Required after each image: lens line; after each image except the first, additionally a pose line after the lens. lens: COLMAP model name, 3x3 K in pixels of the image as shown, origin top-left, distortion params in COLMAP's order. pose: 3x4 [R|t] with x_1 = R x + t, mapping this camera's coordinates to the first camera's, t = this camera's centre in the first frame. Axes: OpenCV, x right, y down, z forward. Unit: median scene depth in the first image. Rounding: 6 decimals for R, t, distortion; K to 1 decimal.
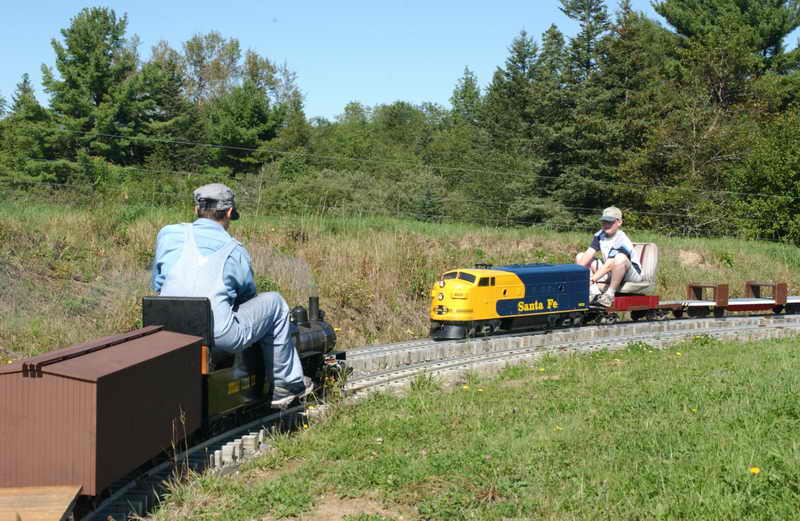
lens RADIAL K [[1483.9, 0, 399.8], [0, 1483.9, 262.2], [0, 0, 1]] dist [0.026640, 0.000000]
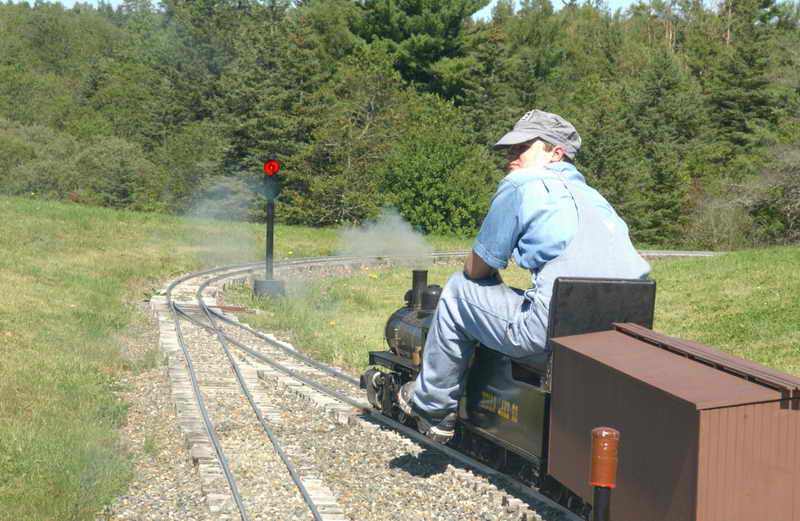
lens RADIAL K [[2460.3, 0, 400.0], [0, 2460.3, 261.4], [0, 0, 1]] dist [0.224972, 0.000000]
pose [[0.984835, 0.037832, 0.169318, -0.101282], [-0.041359, 0.998994, 0.017353, -0.016296], [-0.168491, -0.024093, 0.985409, -0.982840]]
